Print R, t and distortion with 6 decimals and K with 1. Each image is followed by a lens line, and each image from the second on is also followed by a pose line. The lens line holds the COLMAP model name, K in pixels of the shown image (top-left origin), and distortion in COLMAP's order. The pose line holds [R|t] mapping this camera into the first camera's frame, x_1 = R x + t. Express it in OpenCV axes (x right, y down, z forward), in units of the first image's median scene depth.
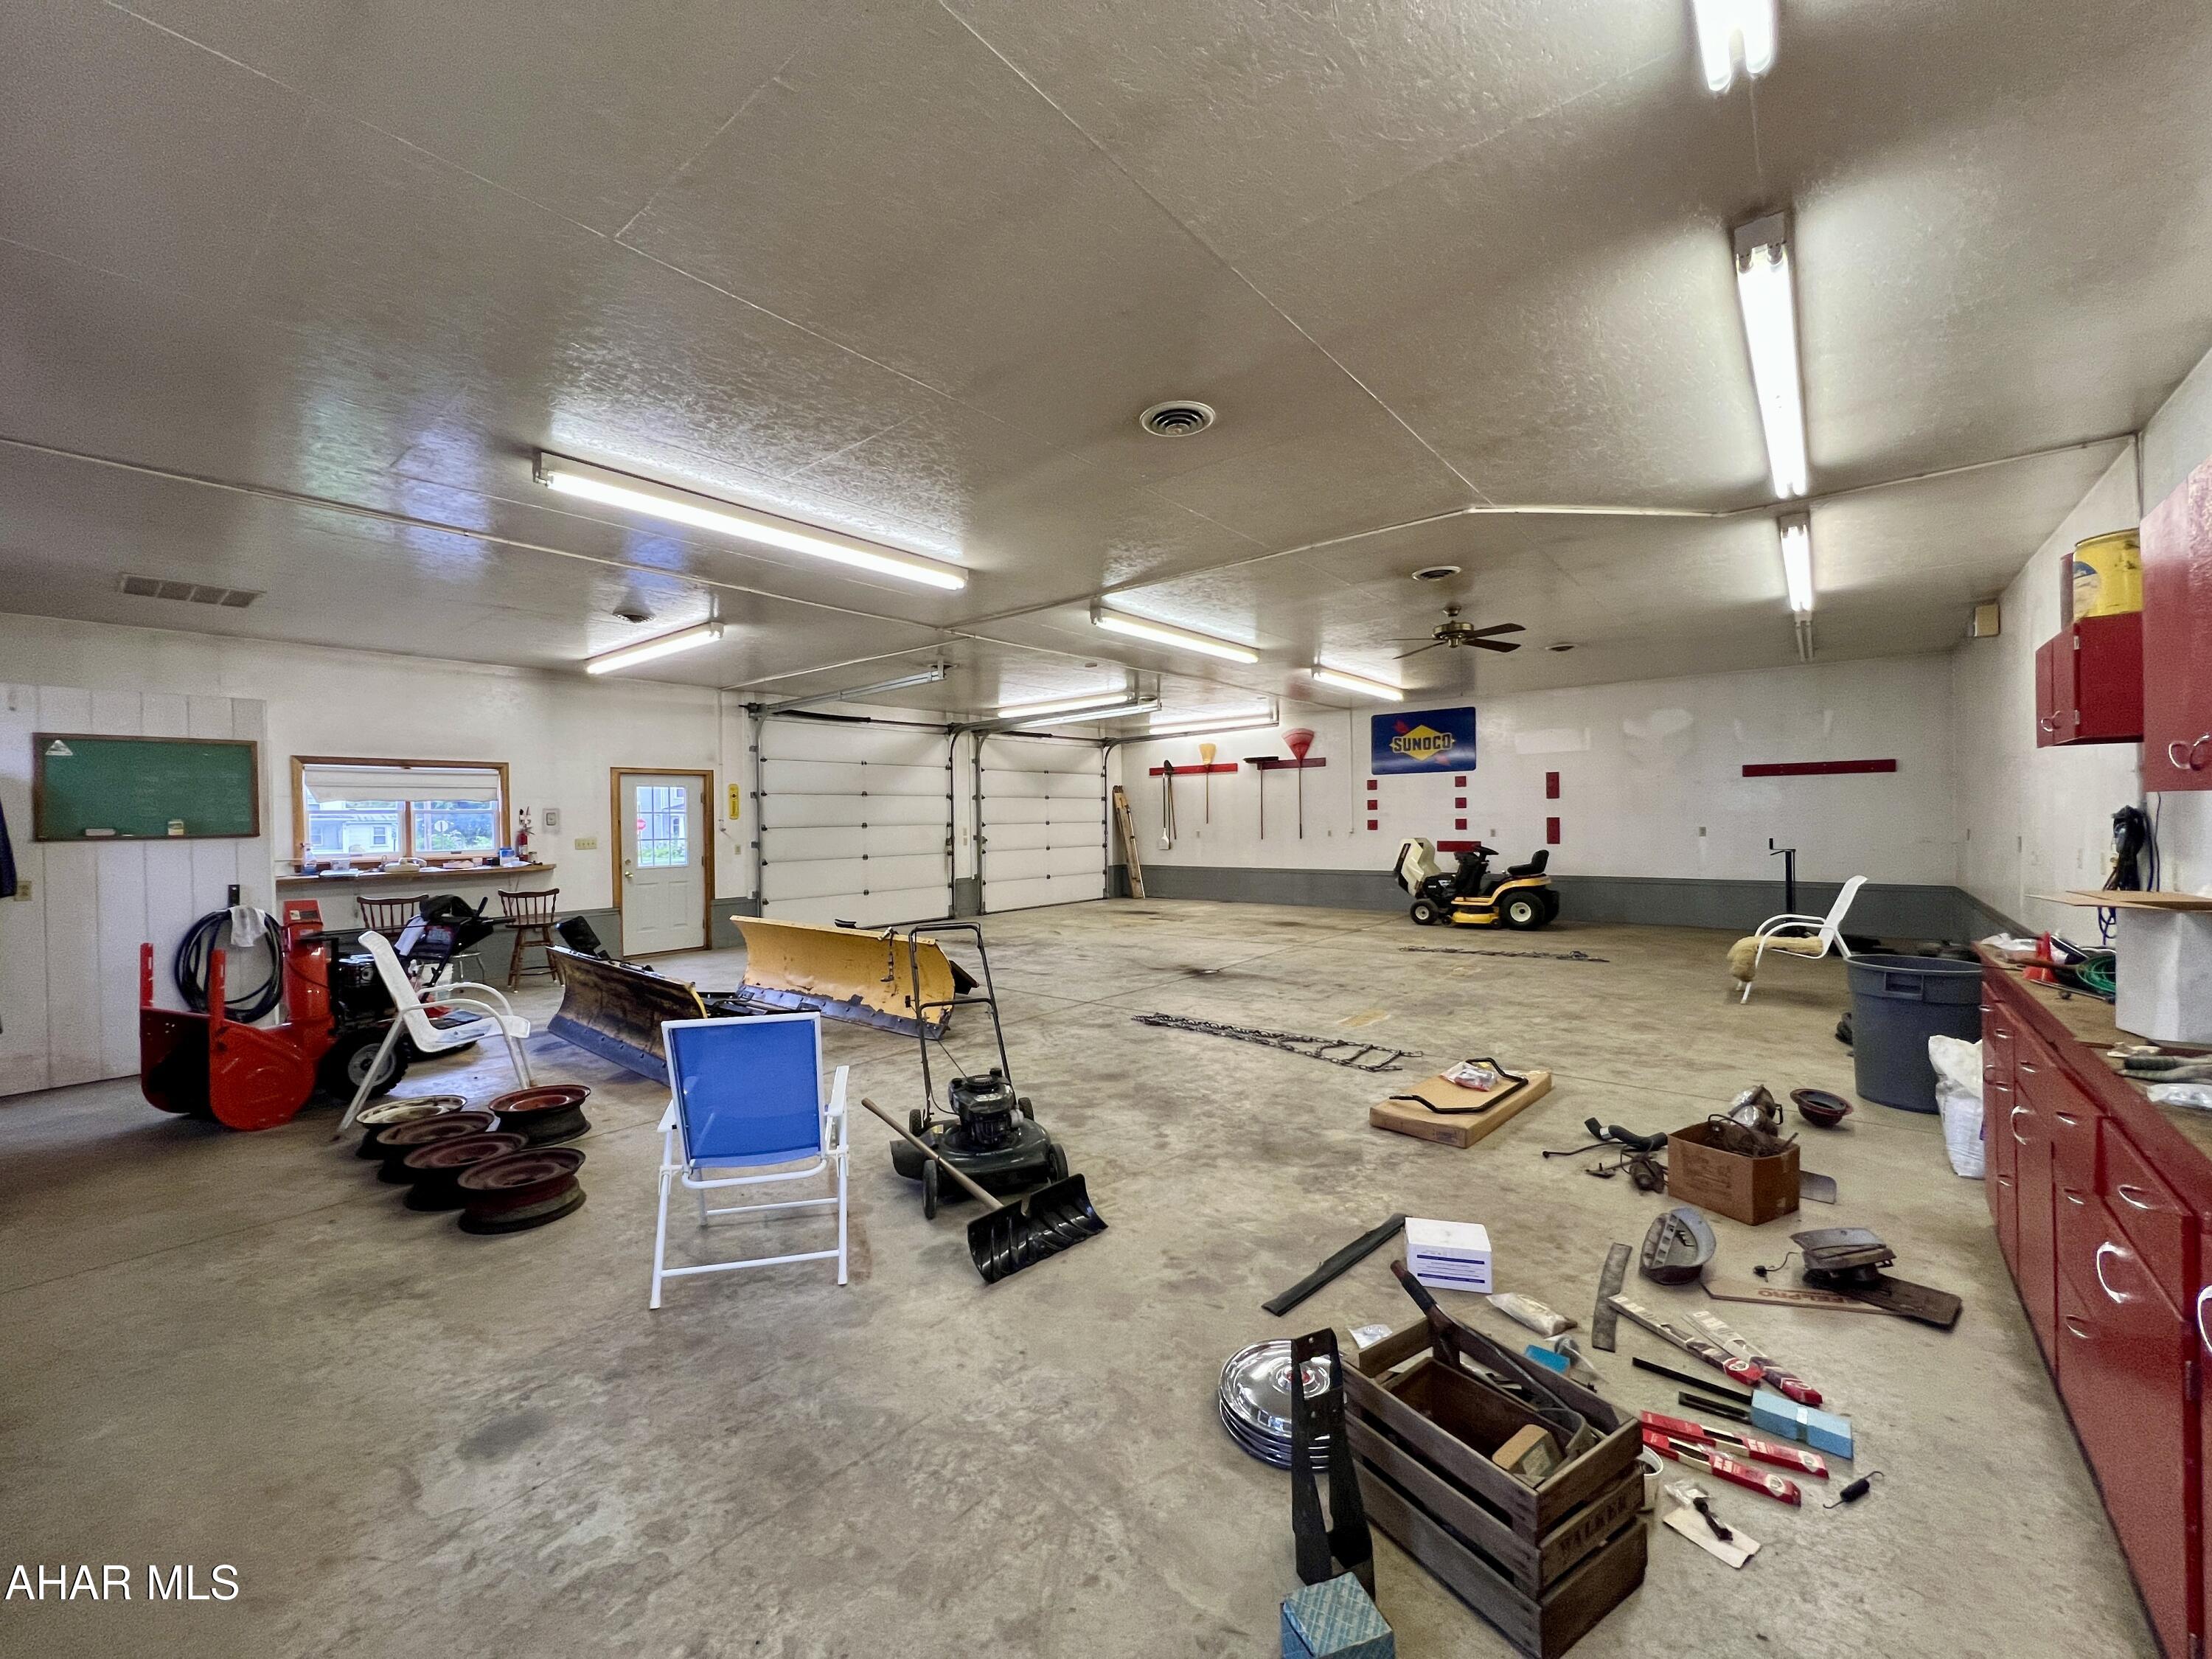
lens RADIAL K [[877.5, 0, 1092.3], [0, 877.5, 822.6], [0, 0, 1]] dist [-0.001225, 0.000702]
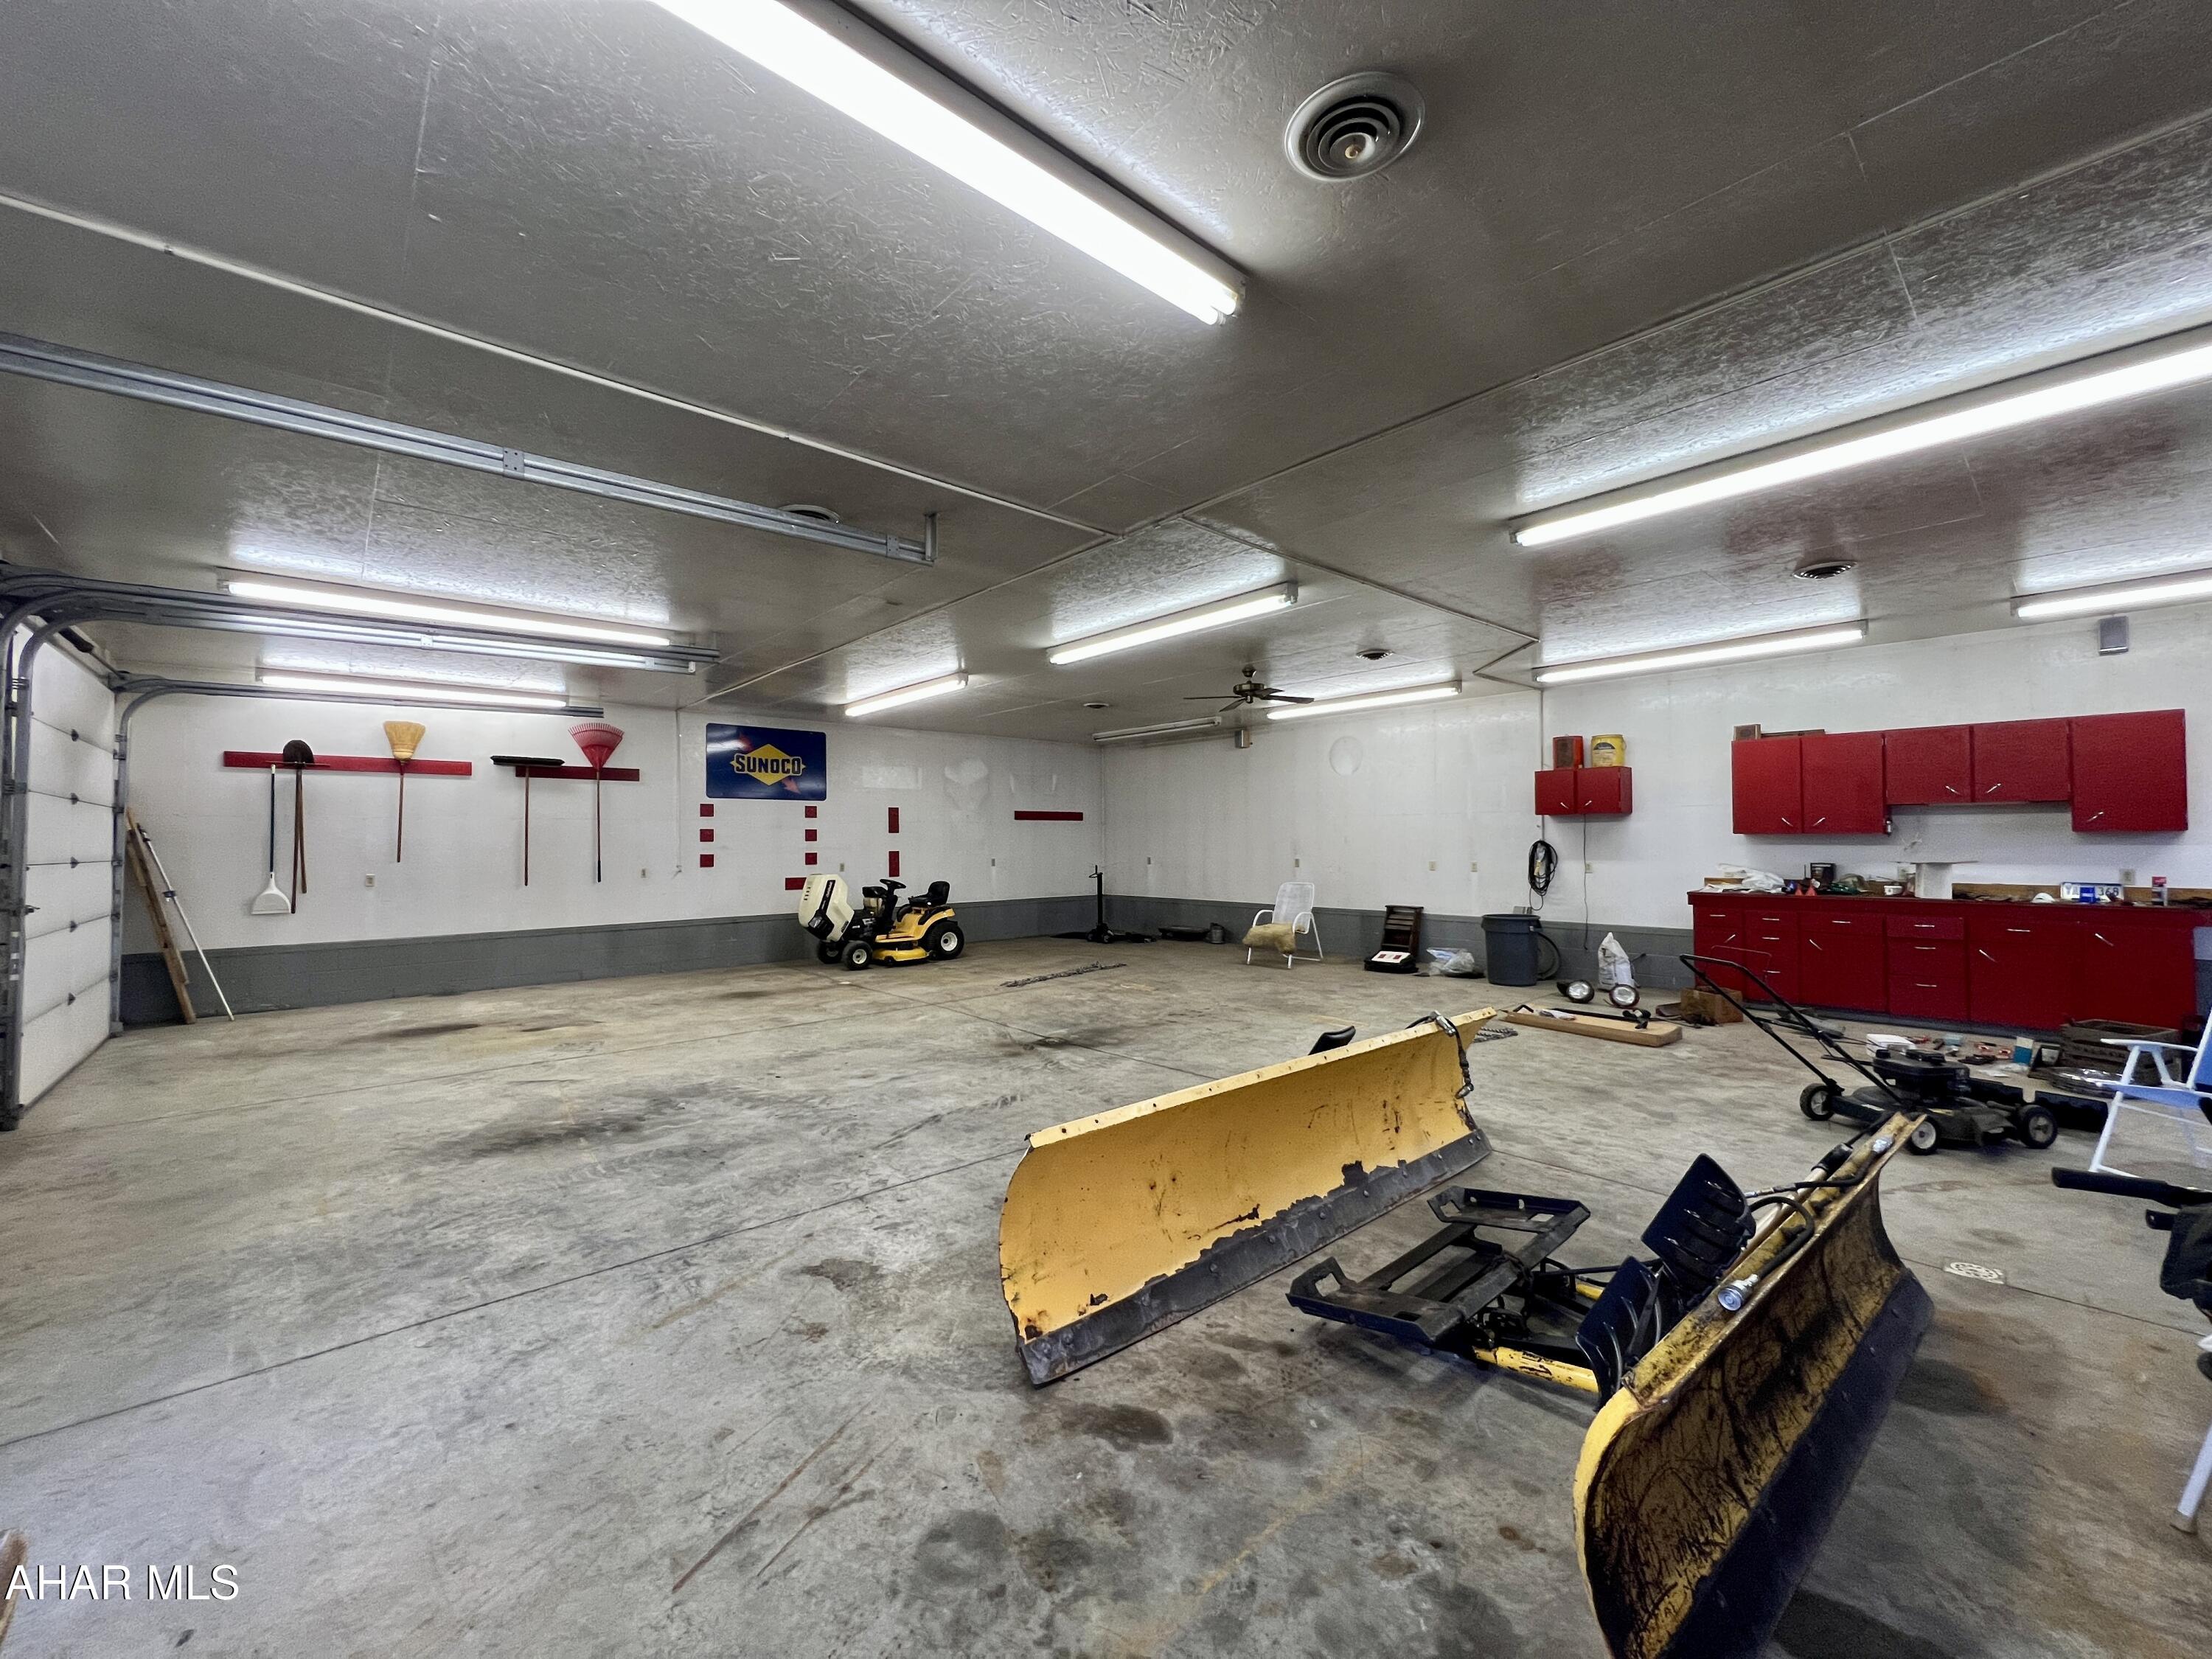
lens RADIAL K [[877.5, 0, 1099.6], [0, 877.5, 831.3], [0, 0, 1]] dist [-0.001225, 0.000702]
pose [[0.153689, 0.026903, 0.987753, -0.435606], [0.012948, 0.999489, -0.029237, 0.003936], [-0.988034, 0.017283, 0.153262, 0.565124]]
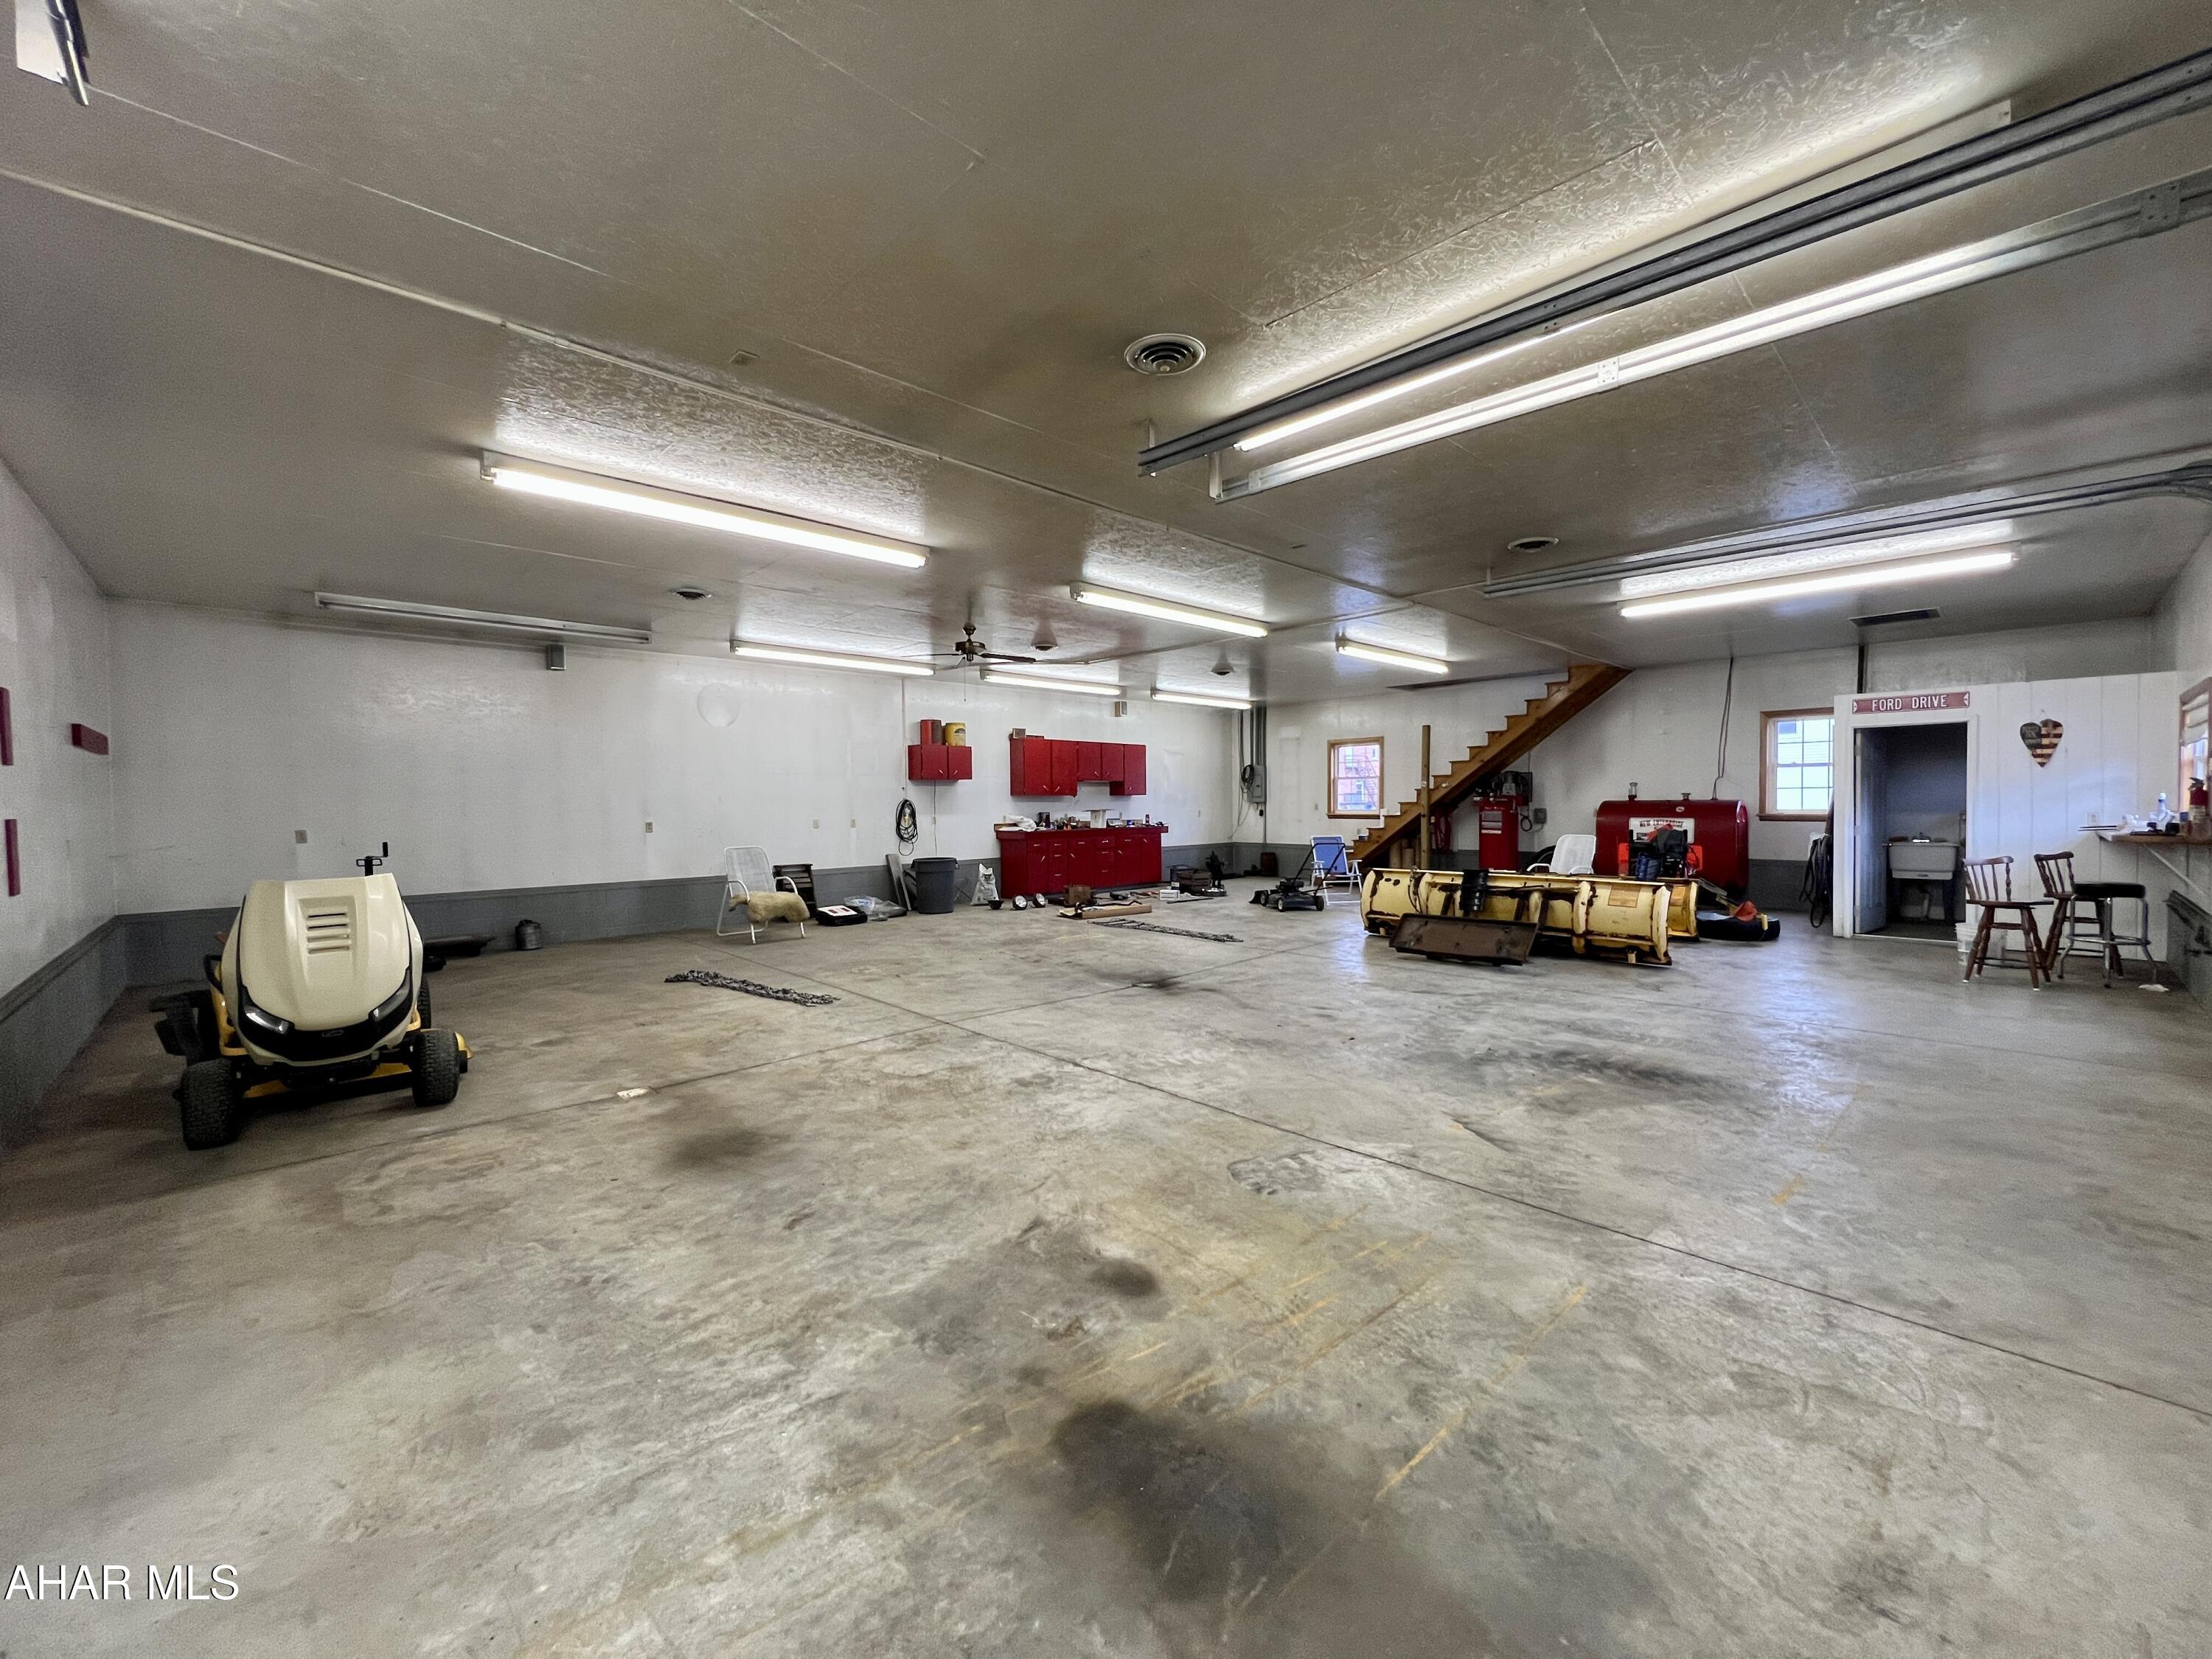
lens RADIAL K [[877.5, 0, 1104.1], [0, 877.5, 826.5], [0, 0, 1]] dist [-0.001225, 0.000702]
pose [[-0.993233, 0.024986, 0.113416, 0.037944], [0.029016, 0.999000, 0.034020, -0.002107], [-0.112453, 0.037081, -0.992965, 1.195552]]
